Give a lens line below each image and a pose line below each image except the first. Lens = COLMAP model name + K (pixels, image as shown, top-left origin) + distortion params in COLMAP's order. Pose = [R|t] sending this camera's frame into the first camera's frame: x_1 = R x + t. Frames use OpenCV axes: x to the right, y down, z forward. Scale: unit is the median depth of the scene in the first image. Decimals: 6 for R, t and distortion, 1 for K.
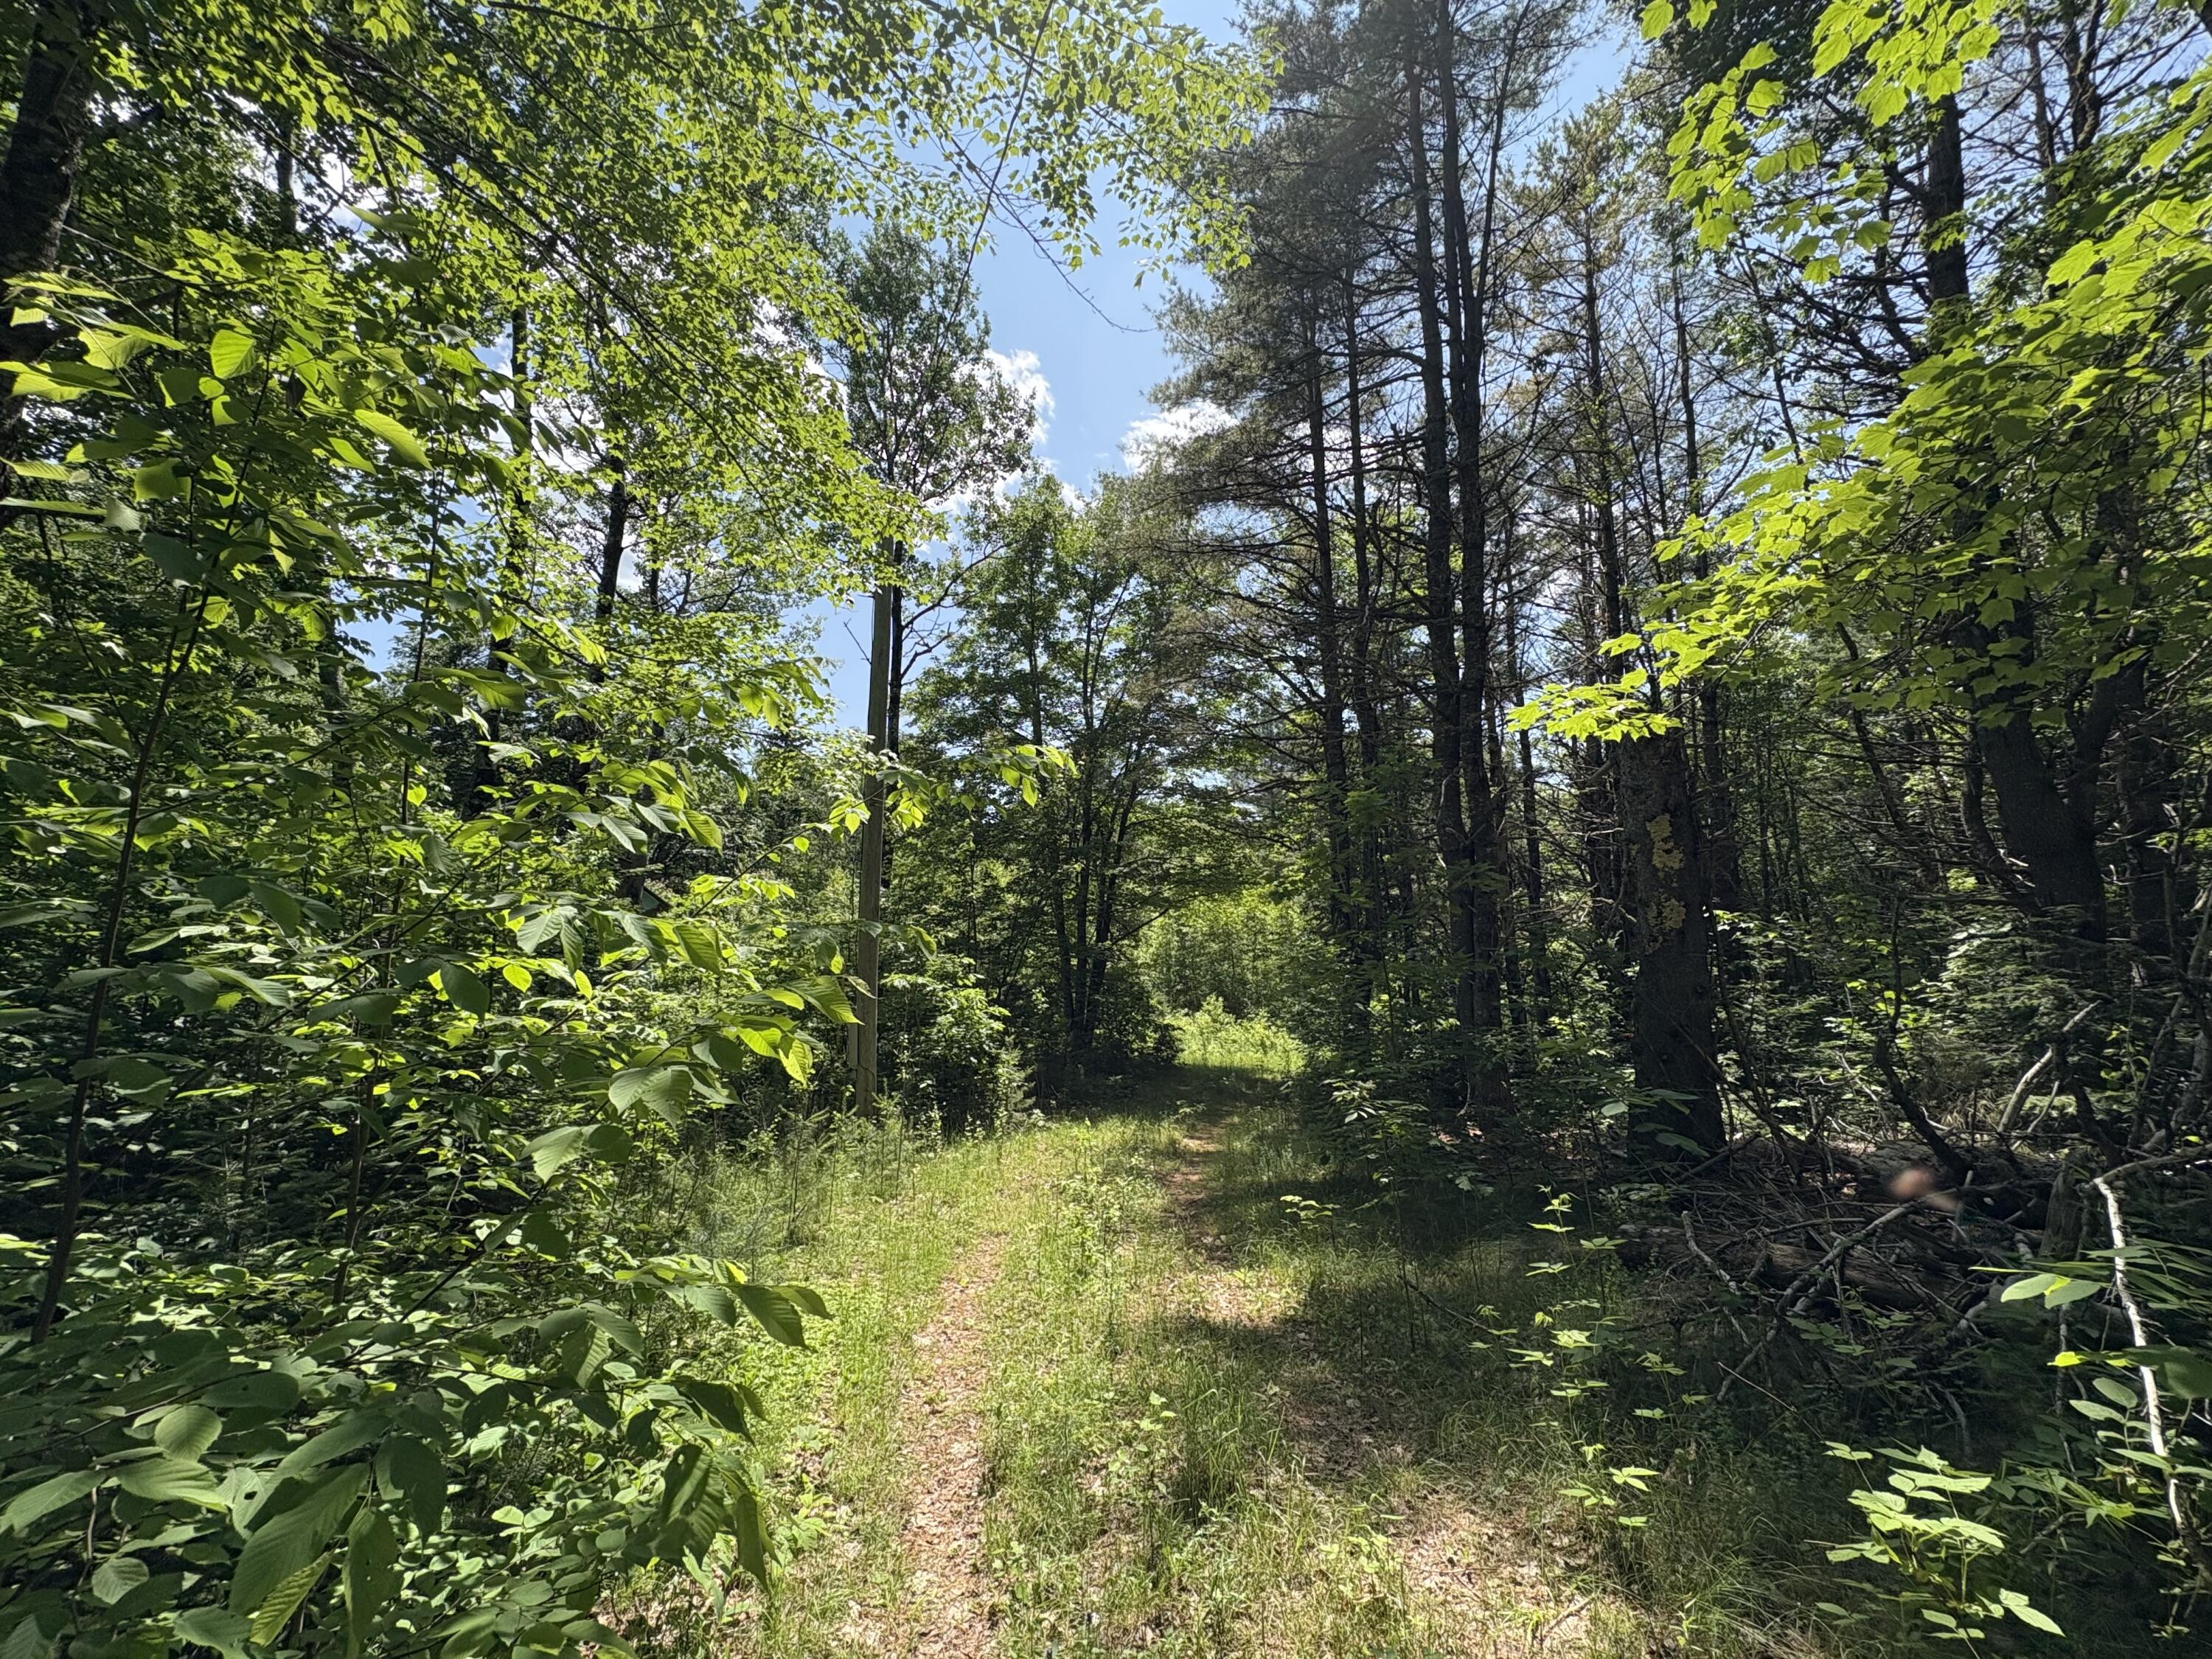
lens RADIAL K [[888.0, 0, 1111.6], [0, 888.0, 826.4], [0, 0, 1]] dist [-0.000017, 0.000219]
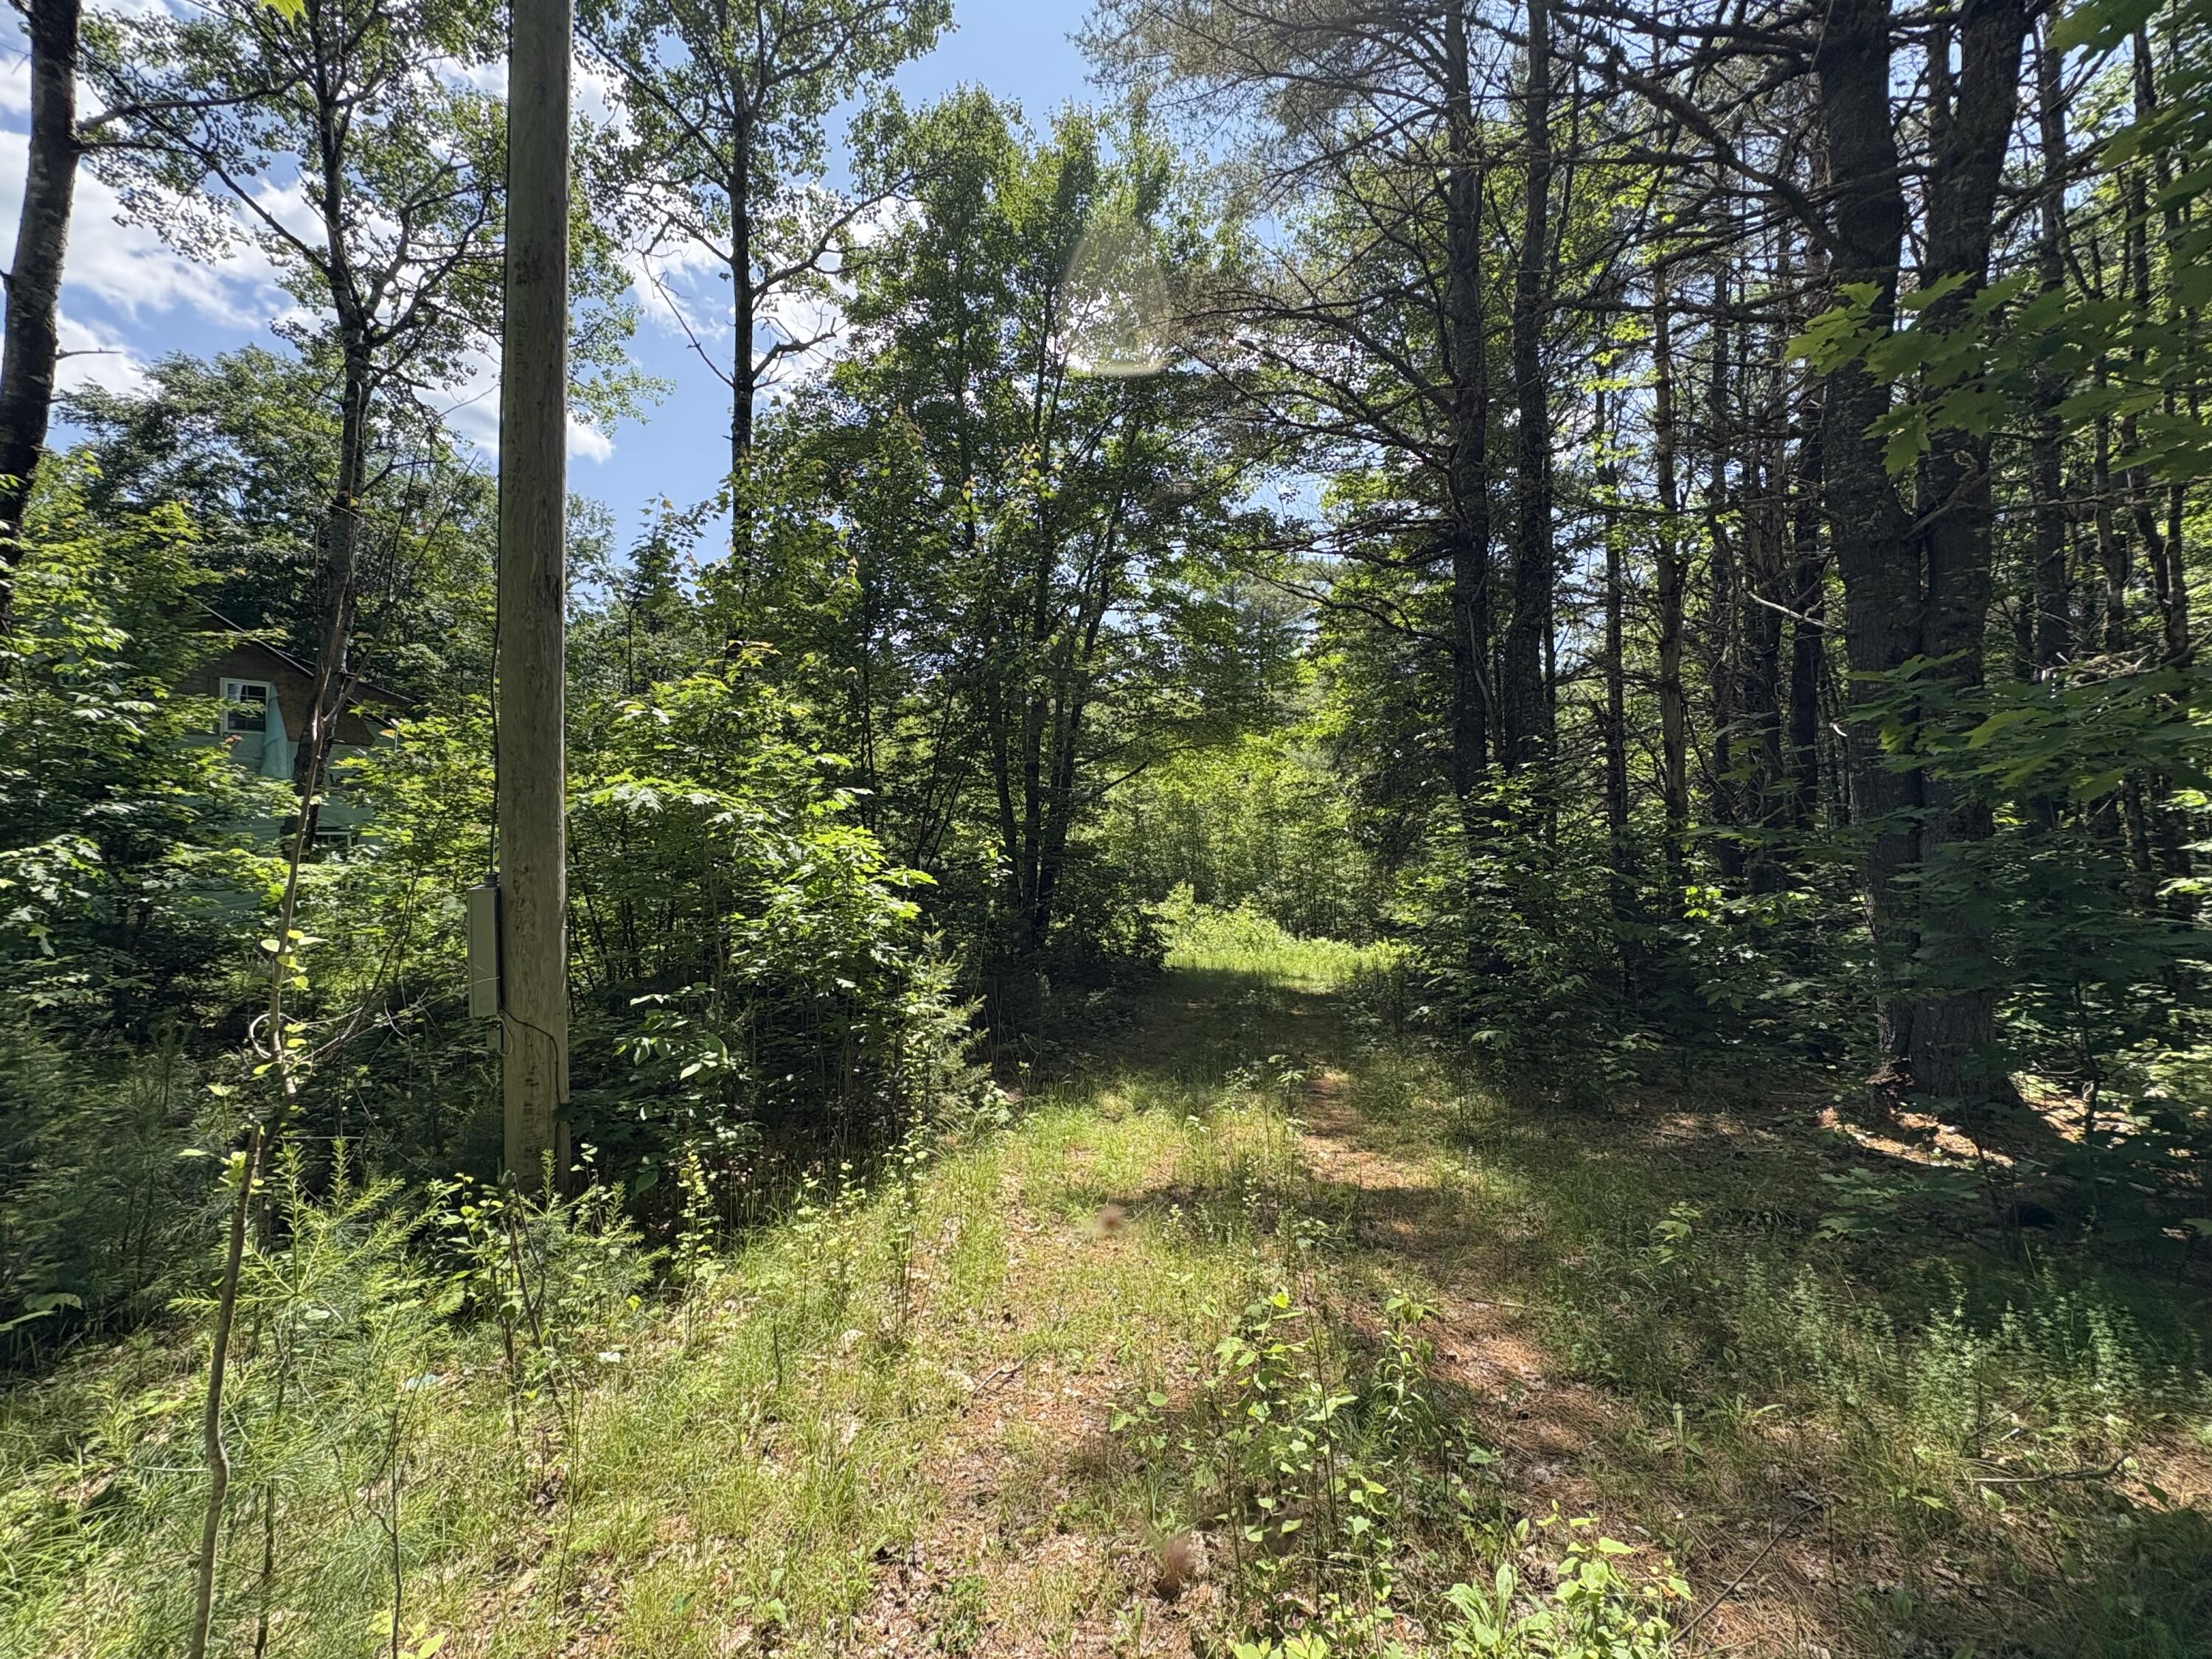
lens RADIAL K [[888.0, 0, 1103.9], [0, 888.0, 835.8], [0, 0, 1]] dist [-0.000017, 0.000219]
pose [[0.997332, 0.000765, 0.072992, -0.059248], [-0.009885, 0.992150, 0.124659, 0.127853], [-0.072324, -0.125048, 0.989511, 0.540676]]
